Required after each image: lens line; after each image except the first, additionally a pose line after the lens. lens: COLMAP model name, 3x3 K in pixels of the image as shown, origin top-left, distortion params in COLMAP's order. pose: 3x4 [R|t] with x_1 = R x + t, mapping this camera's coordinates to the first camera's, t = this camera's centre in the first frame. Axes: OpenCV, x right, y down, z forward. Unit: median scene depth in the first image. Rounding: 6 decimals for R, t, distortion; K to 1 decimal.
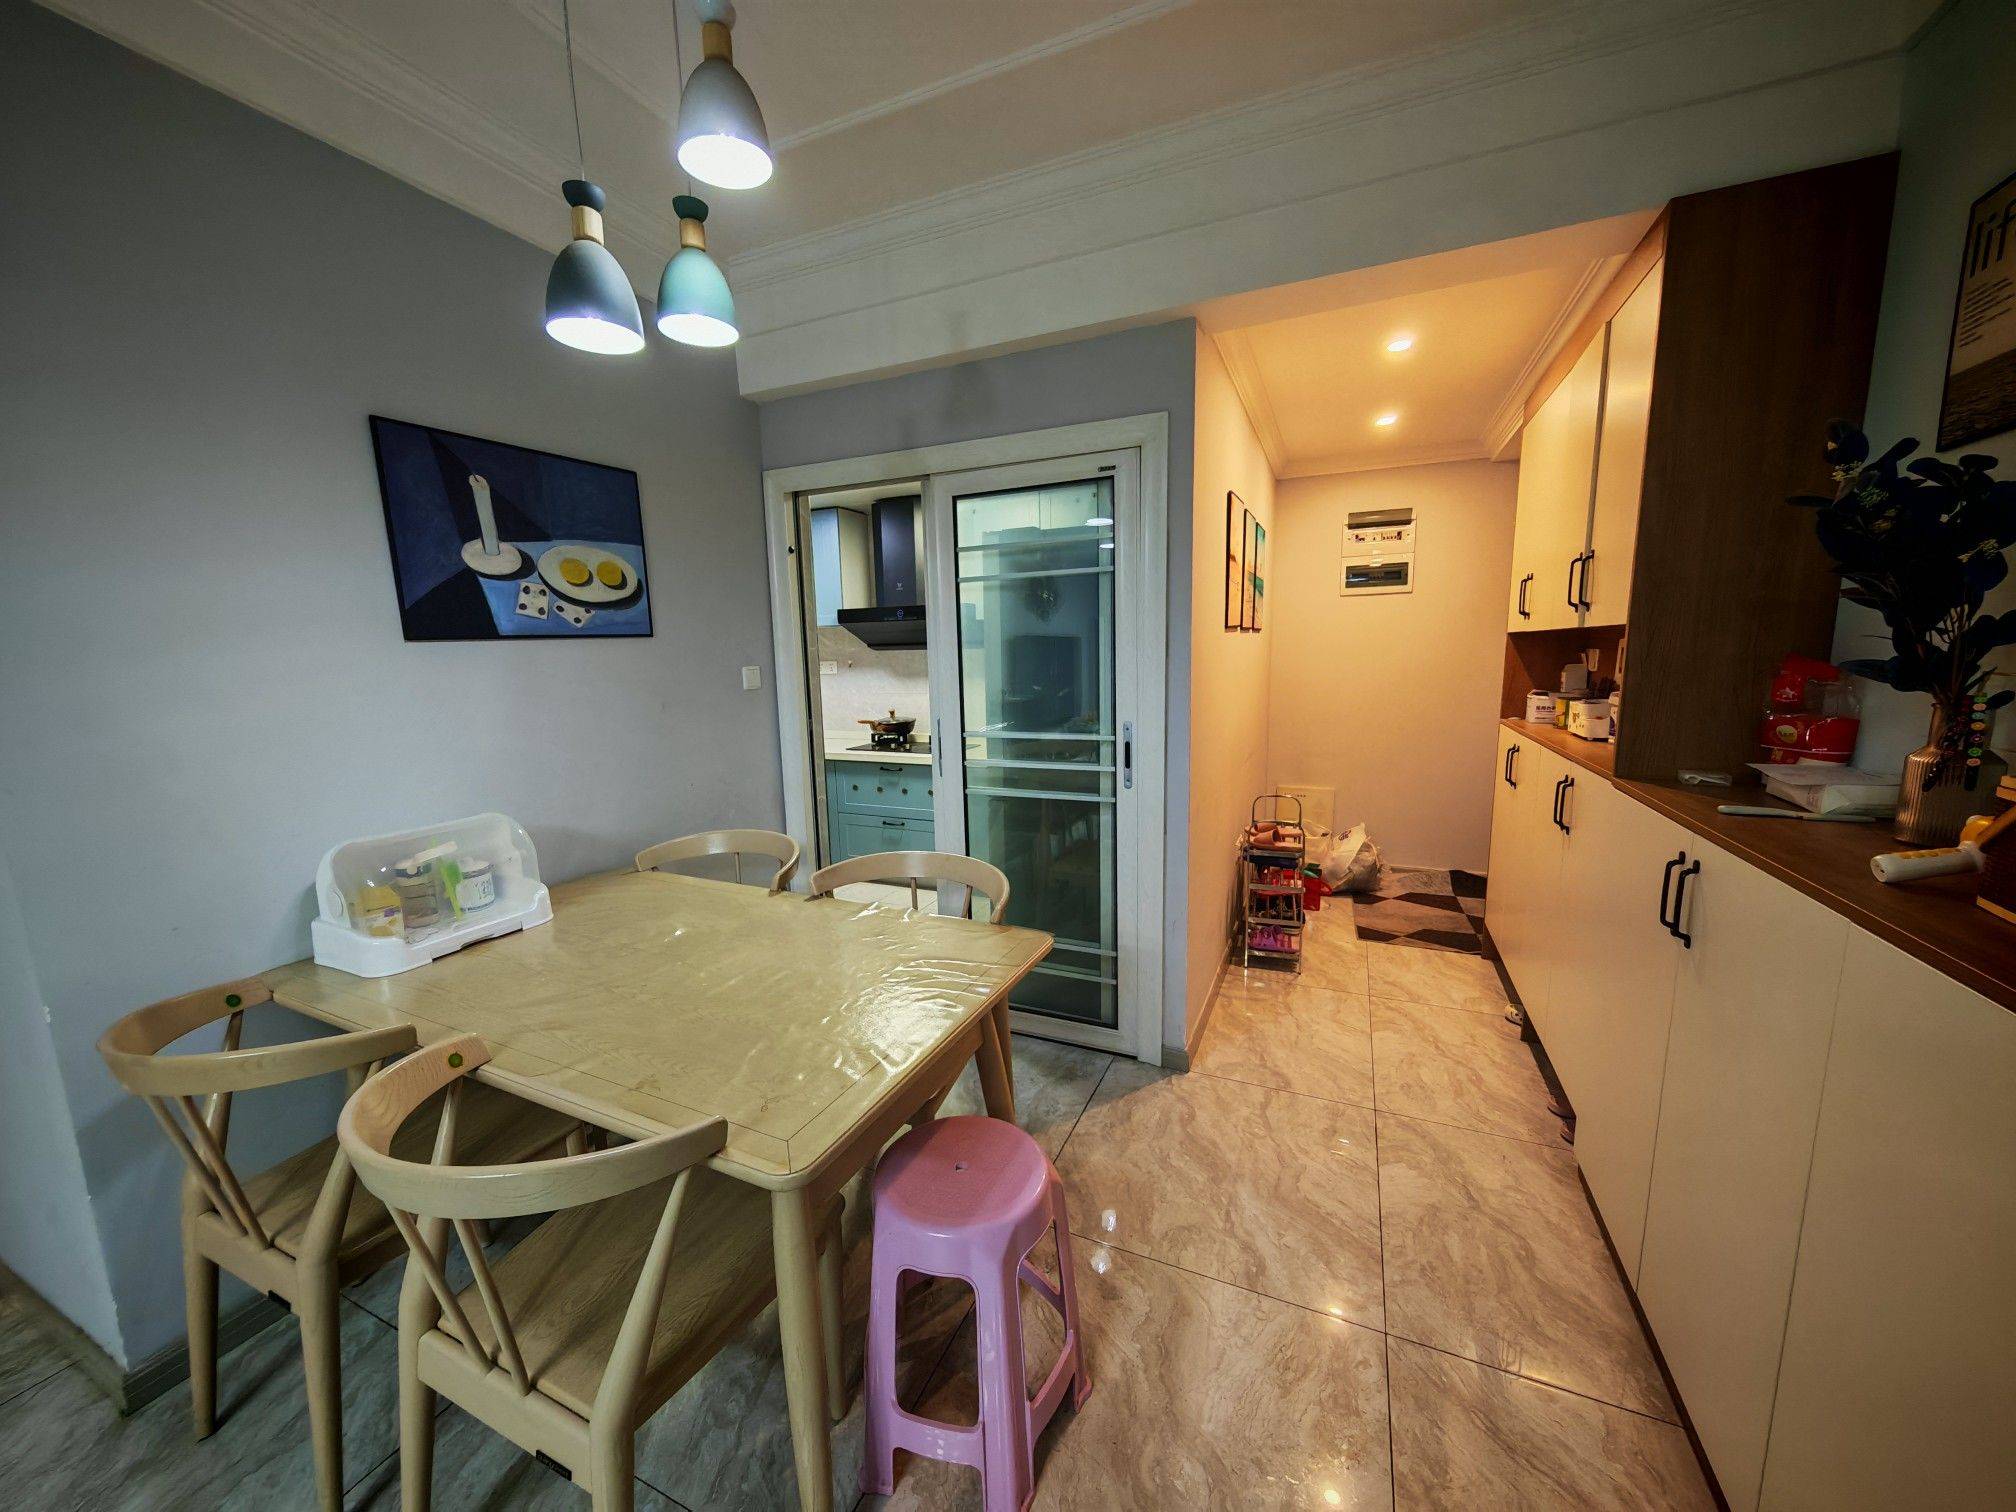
lens RADIAL K [[747.6, 0, 1009.1], [0, 747.6, 759.2], [0, 0, 1]] dist [0.000183, 0.000001]
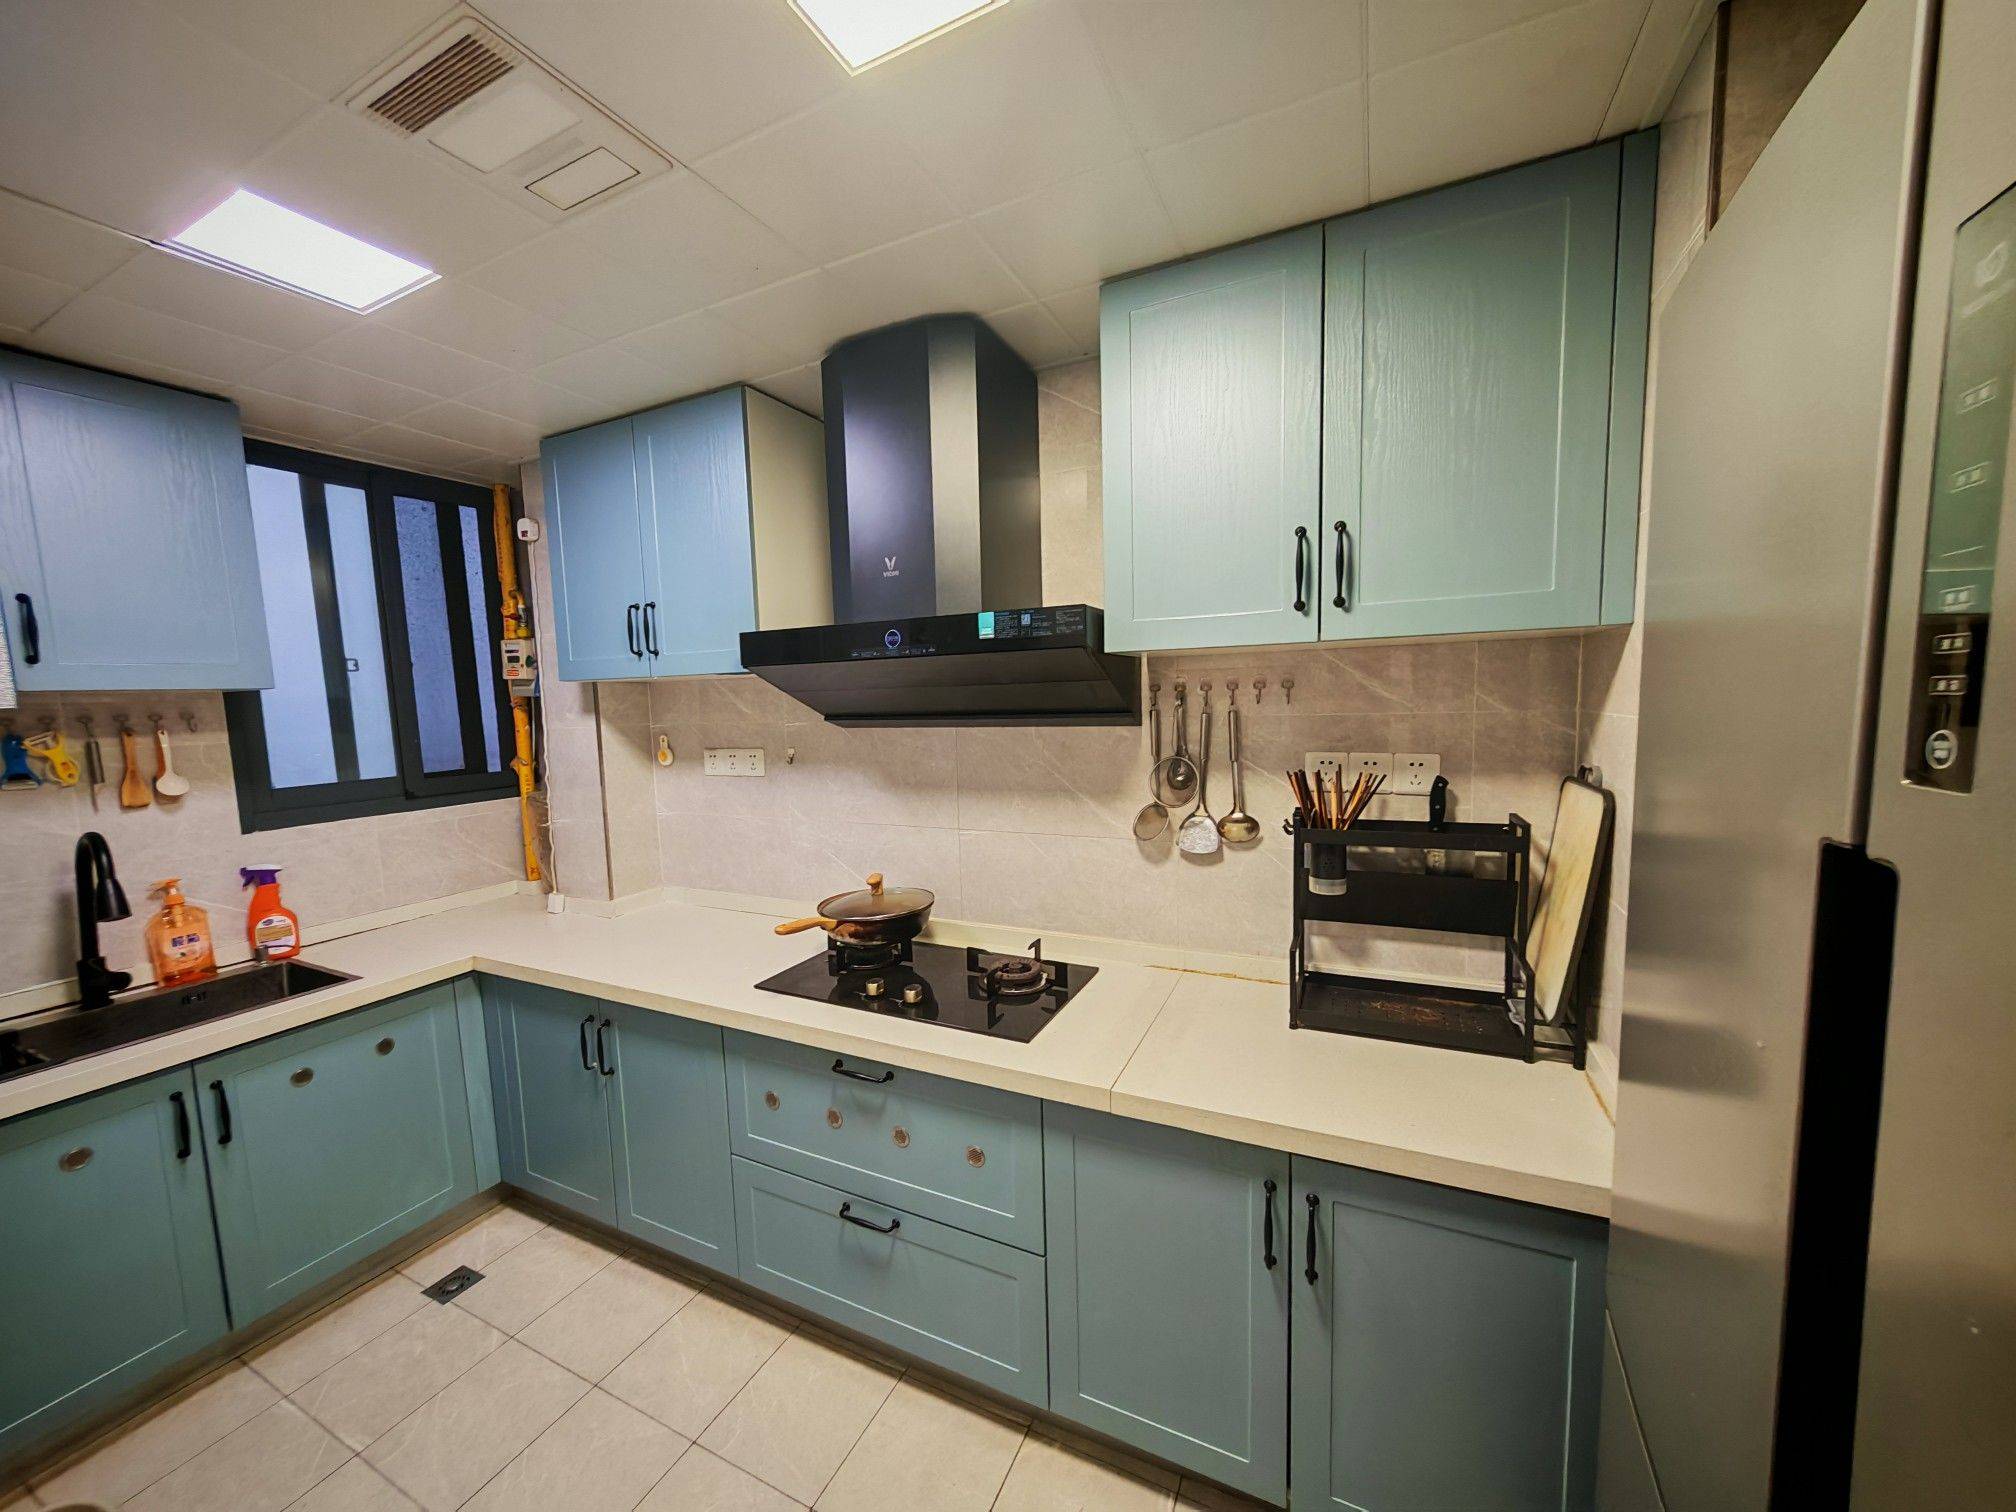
lens RADIAL K [[747.6, 0, 1011.2], [0, 747.6, 763.8], [0, 0, 1]] dist [0.000183, 0.000001]
pose [[0.999538, -0.006889, -0.029588, -0.071783], [0.005111, 0.998201, -0.059745, -0.104566], [0.029946, 0.059566, 0.997775, 0.604264]]
